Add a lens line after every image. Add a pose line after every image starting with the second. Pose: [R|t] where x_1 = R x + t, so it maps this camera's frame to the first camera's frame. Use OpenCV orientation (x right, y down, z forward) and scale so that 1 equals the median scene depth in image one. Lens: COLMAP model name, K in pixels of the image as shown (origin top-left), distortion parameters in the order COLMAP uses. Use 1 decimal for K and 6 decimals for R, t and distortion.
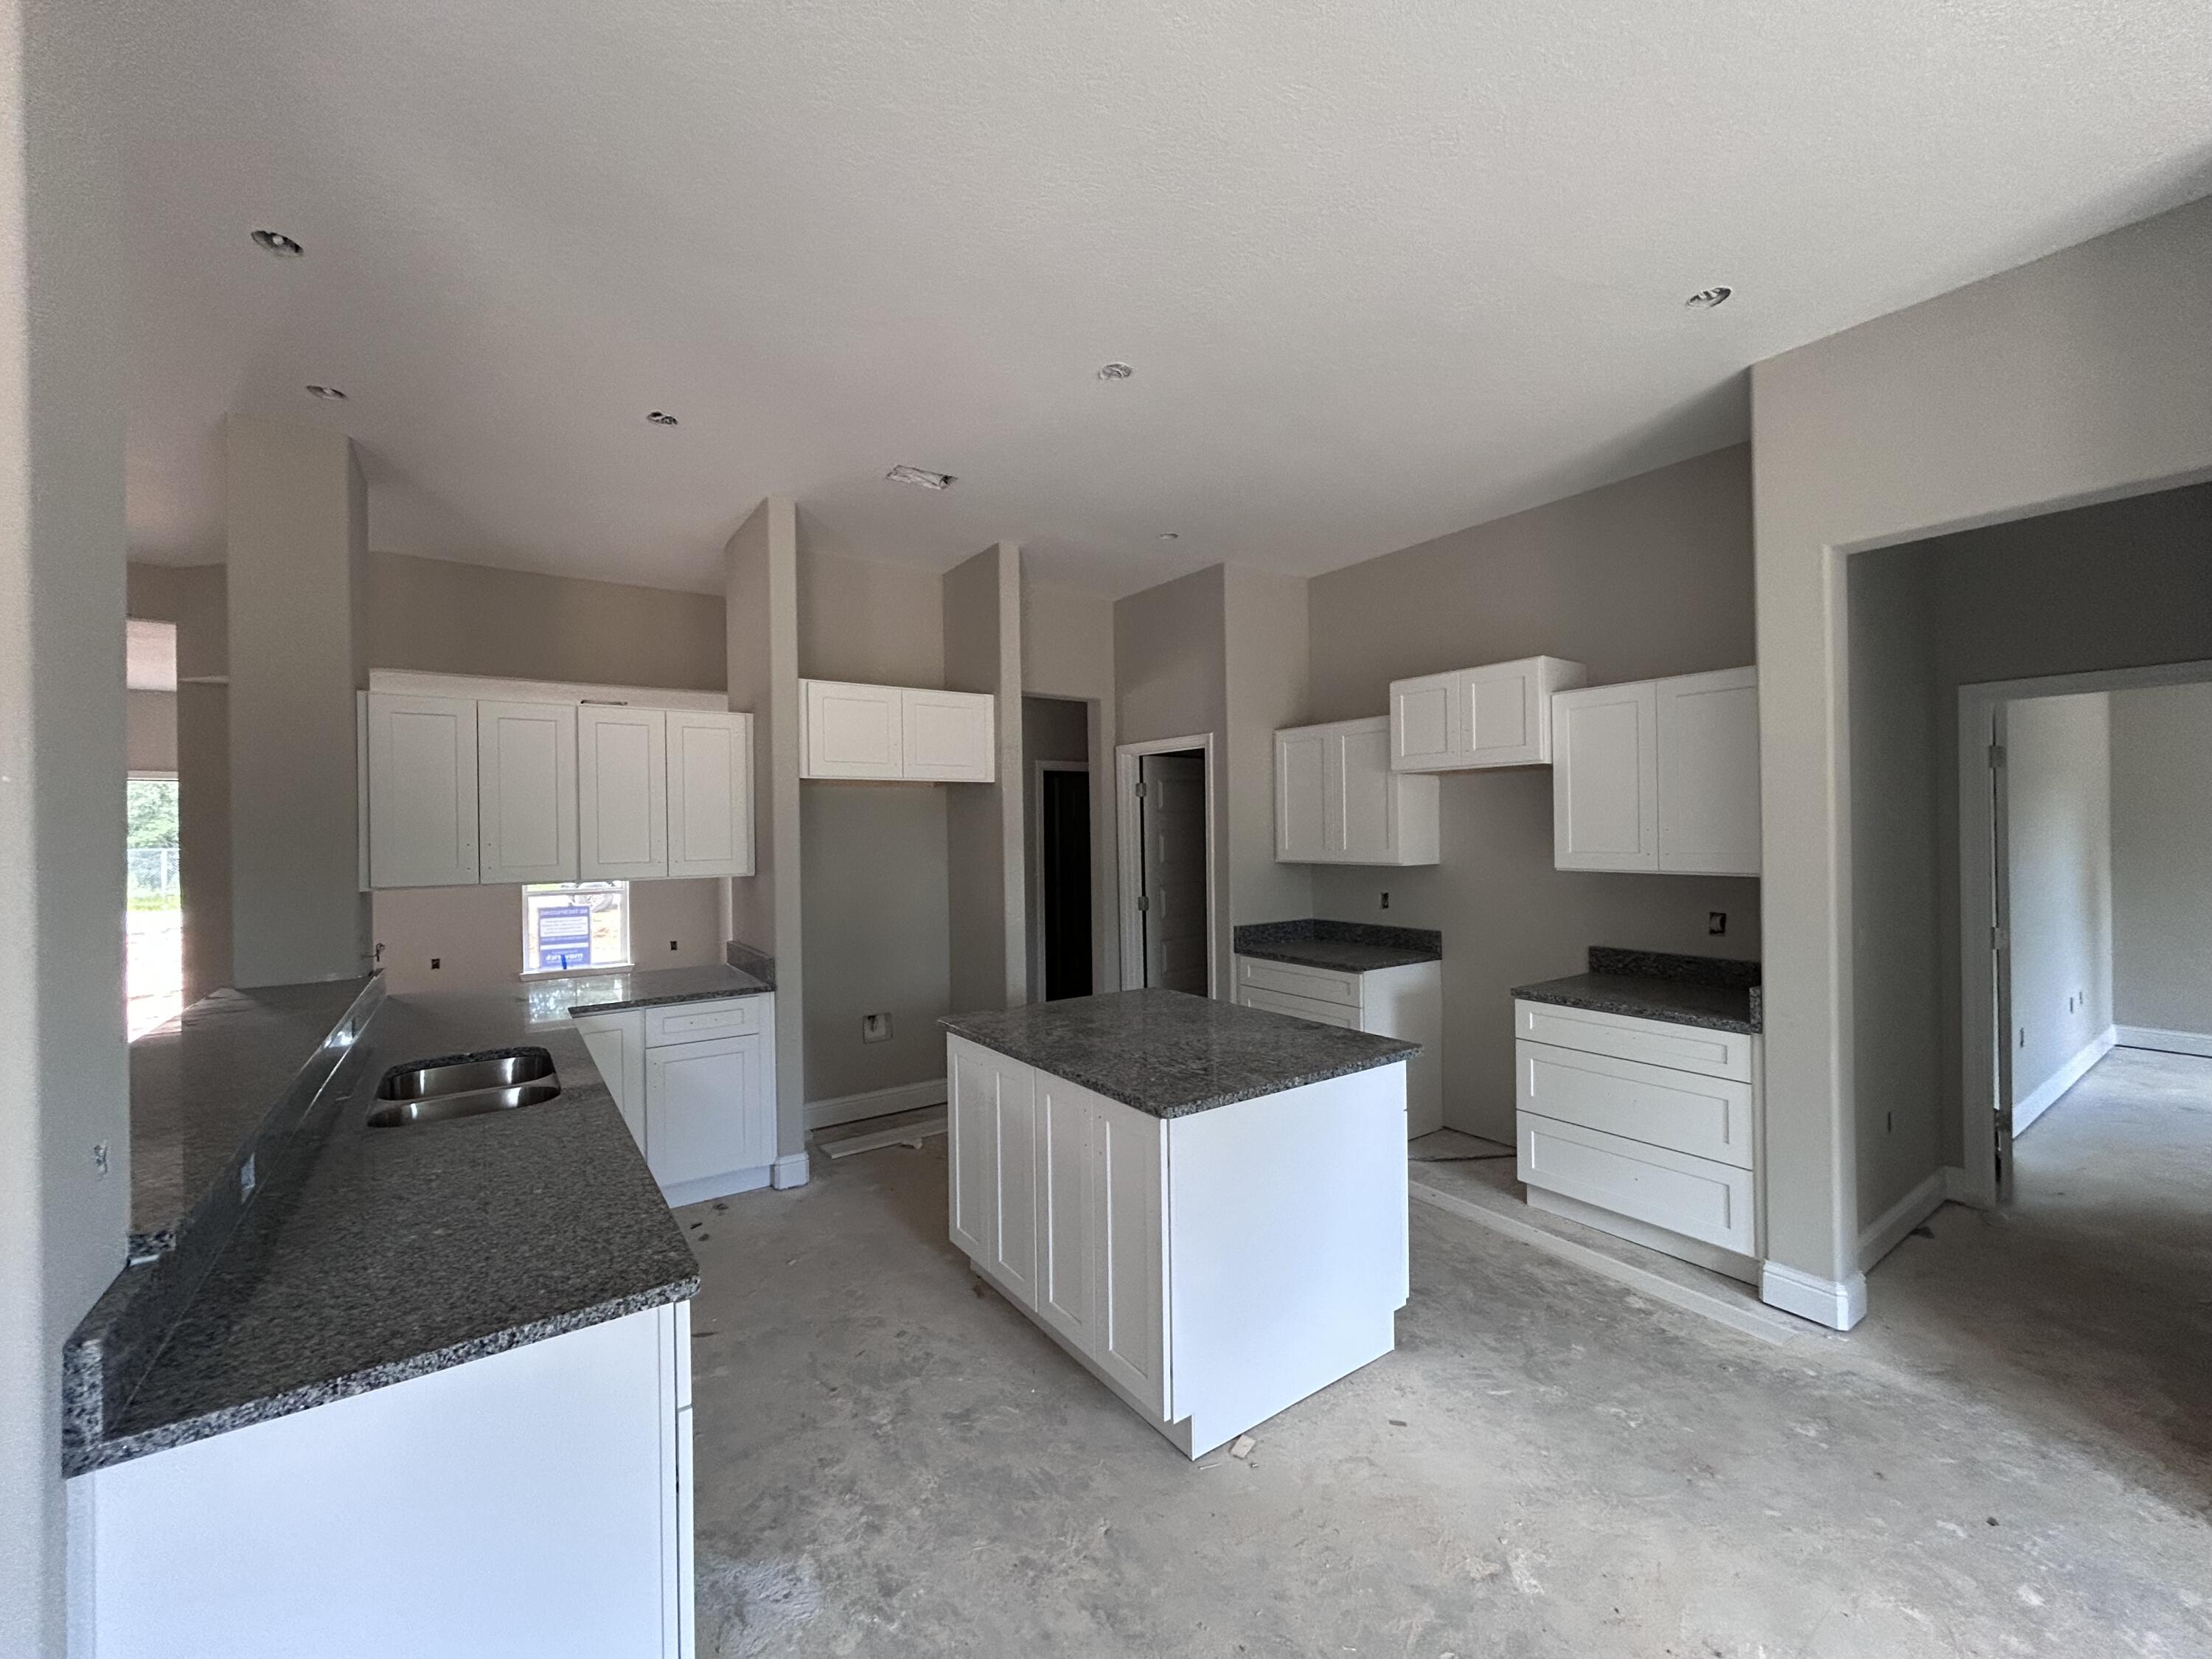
lens RADIAL K [[888.3, 0, 1106.0], [0, 888.3, 829.5], [0, 0, 1]] dist [0.000322, 0.000082]
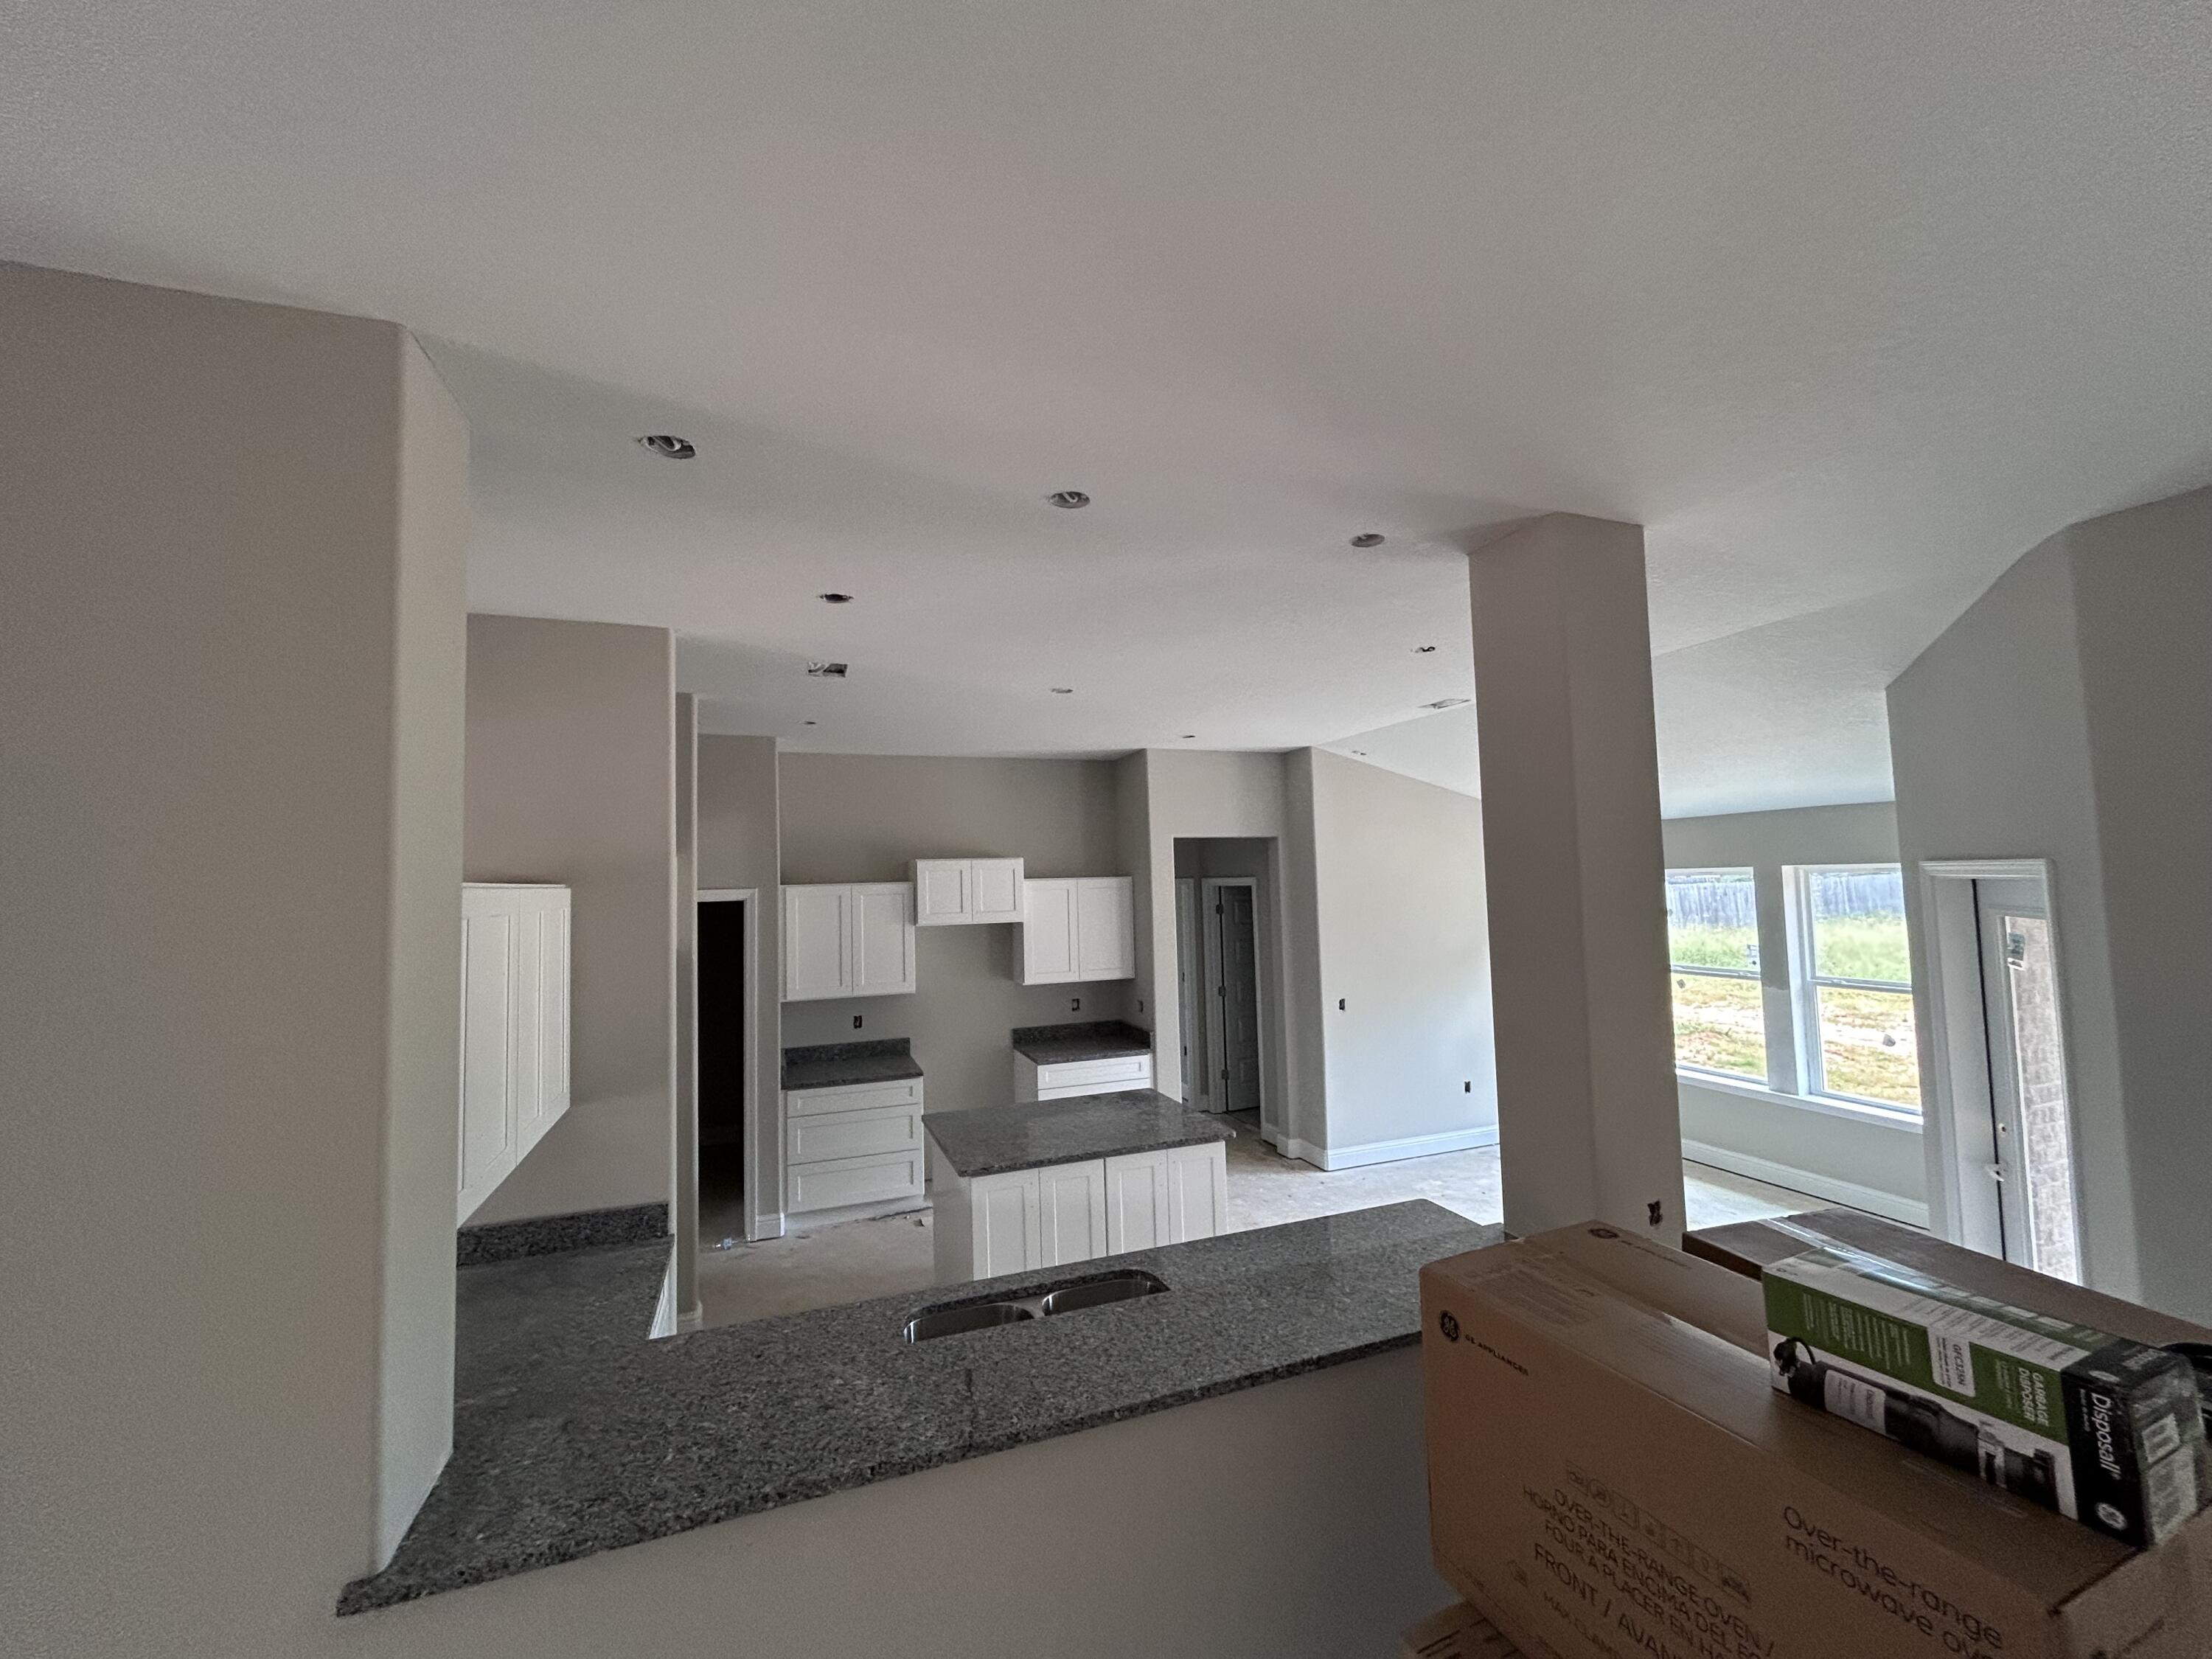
lens RADIAL K [[888.3, 0, 1106.0], [0, 888.3, 829.5], [0, 0, 1]] dist [0.000322, 0.000082]
pose [[0.246149, 0.065425, 0.967021, -0.980955], [0.023692, 0.997015, -0.073485, -0.108098], [-0.968942, 0.040999, 0.243864, 0.386508]]
